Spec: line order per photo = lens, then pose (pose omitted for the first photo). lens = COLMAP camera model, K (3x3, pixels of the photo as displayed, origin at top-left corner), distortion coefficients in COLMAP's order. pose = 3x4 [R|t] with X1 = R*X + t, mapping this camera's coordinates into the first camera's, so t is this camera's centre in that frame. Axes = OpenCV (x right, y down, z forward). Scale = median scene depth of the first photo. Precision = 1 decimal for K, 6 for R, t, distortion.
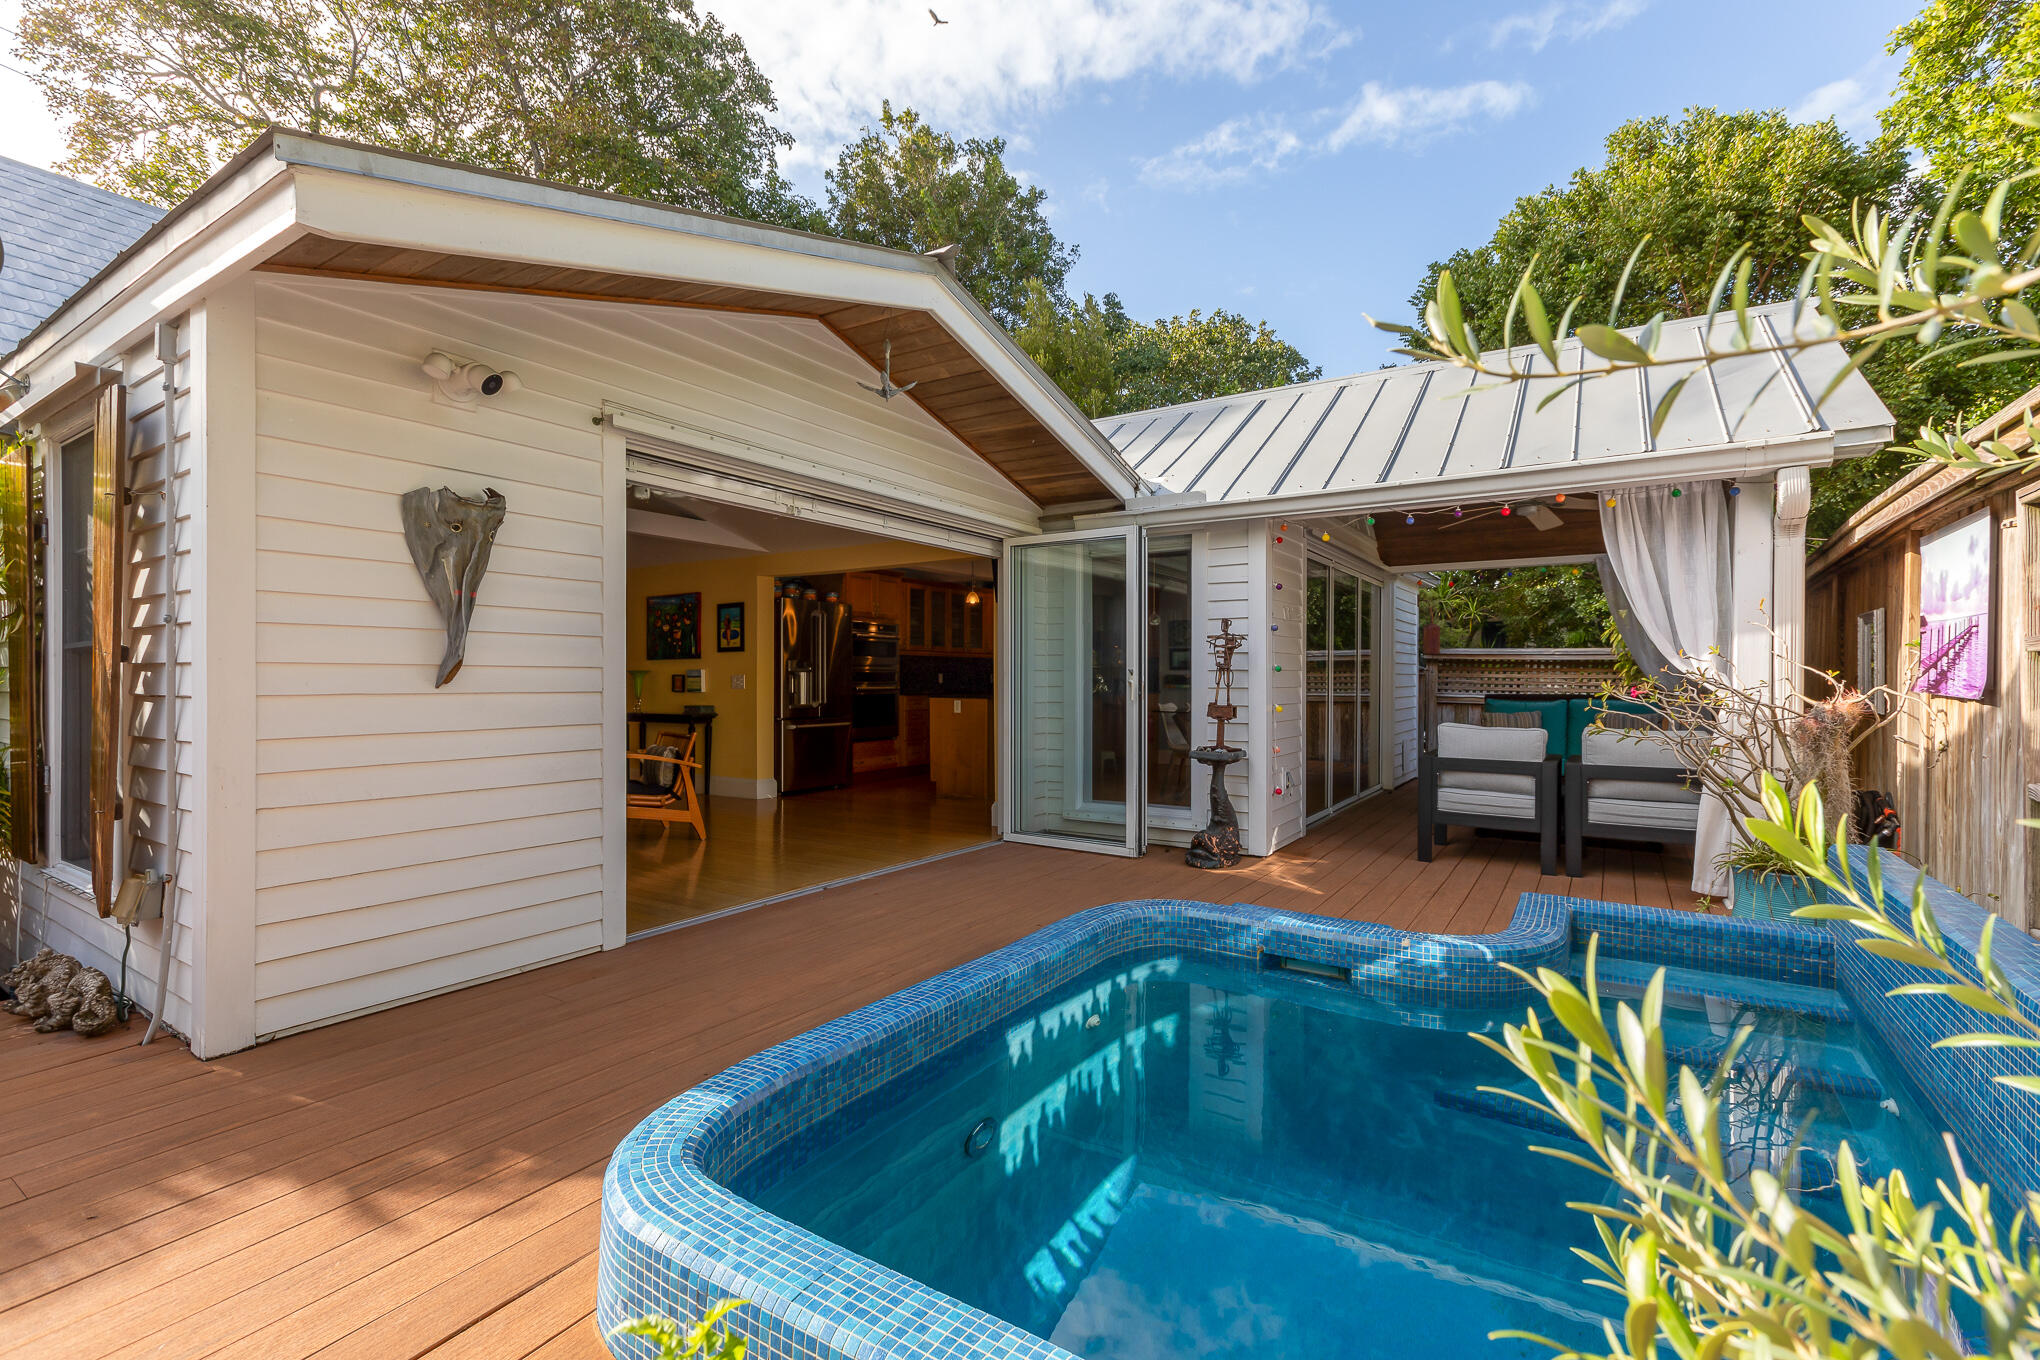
lens RADIAL K [[921.7, 0, 1021.2], [0, 921.7, 681.6], [0, 0, 1]] dist [0.001072, 0.001119]
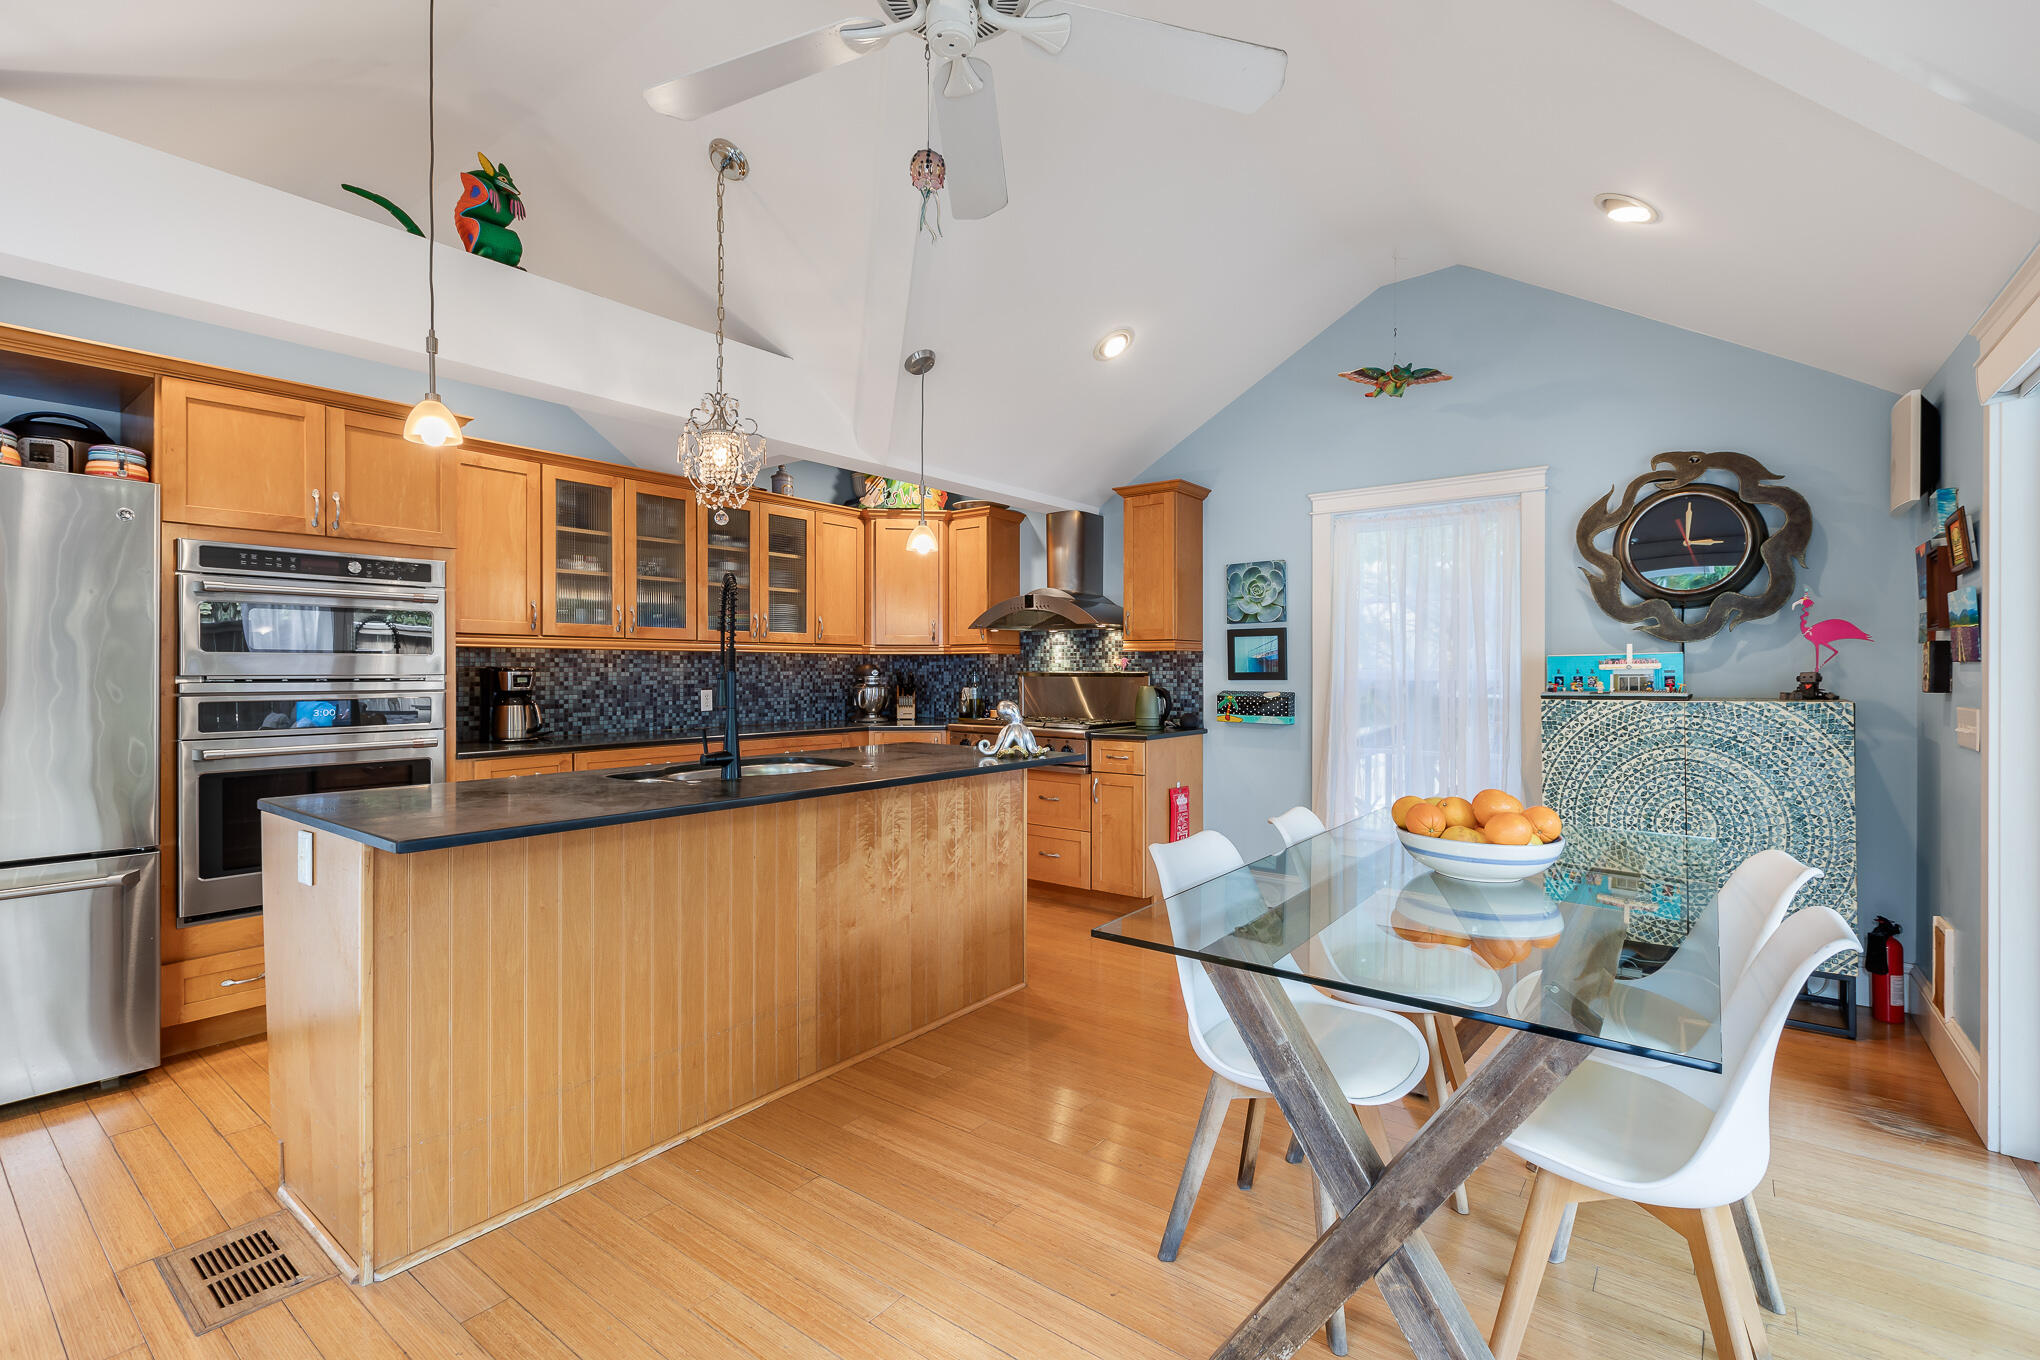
lens RADIAL K [[921.7, 0, 1027.4], [0, 921.7, 669.5], [0, 0, 1]] dist [0.001072, 0.001119]
pose [[0.996783, -0.001537, -0.080128, 0.218689], [0.000841, 0.999962, -0.008714, -0.028191], [0.080138, 0.008618, 0.996746, 1.213044]]
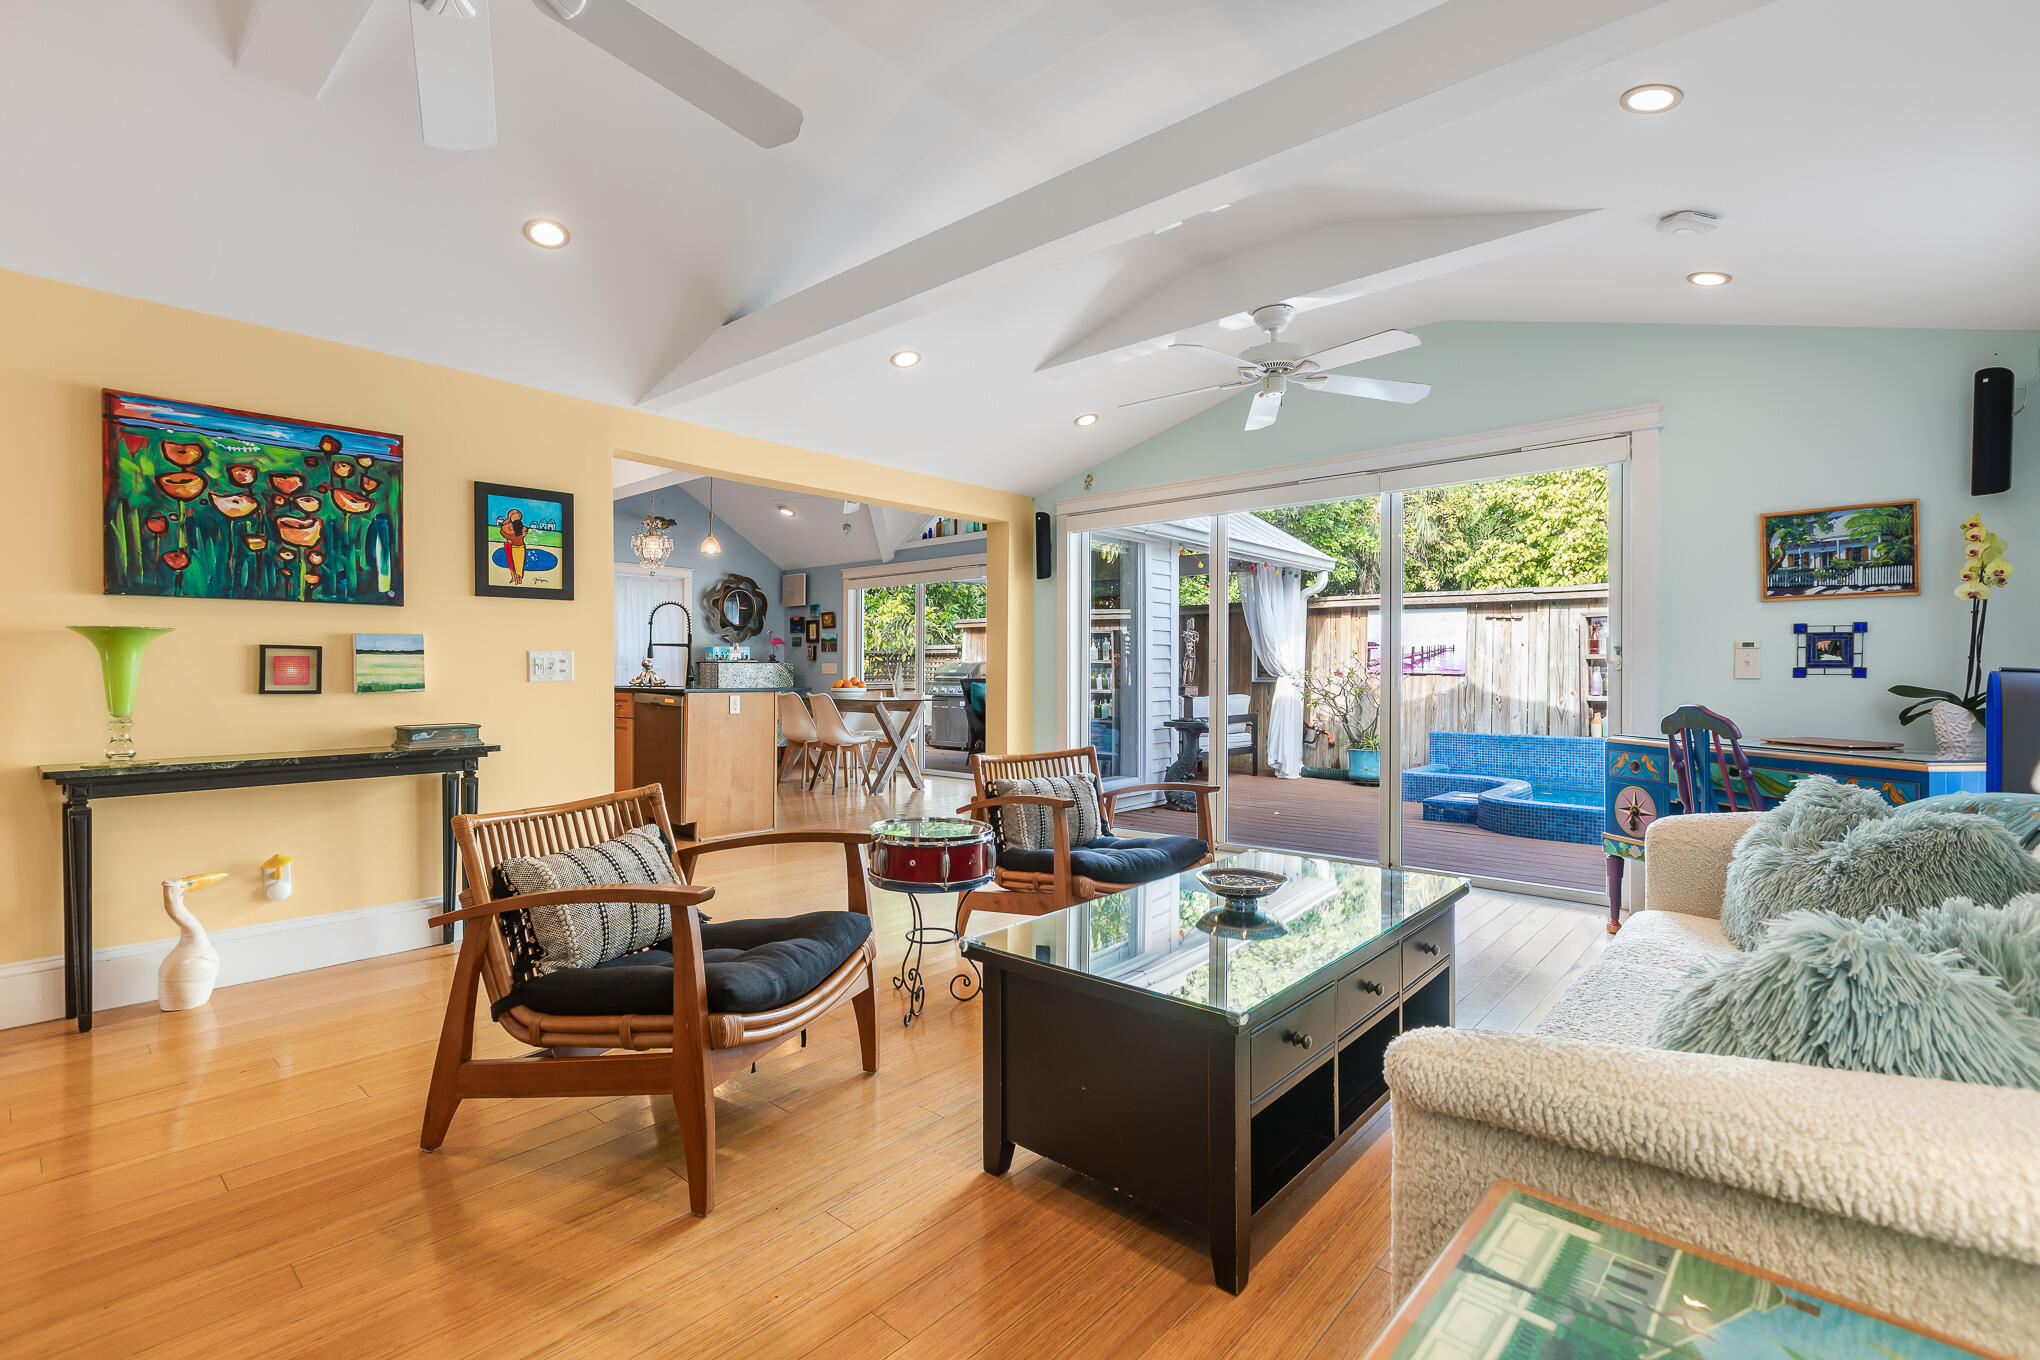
lens RADIAL K [[921.7, 0, 1025.9], [0, 921.7, 685.2], [0, 0, 1]] dist [0.001072, 0.001119]
pose [[0.139020, -0.014202, 0.990188, -1.118034], [0.001741, 0.999899, 0.014097, 0.006202], [-0.990288, -0.000236, 0.139030, 1.082345]]
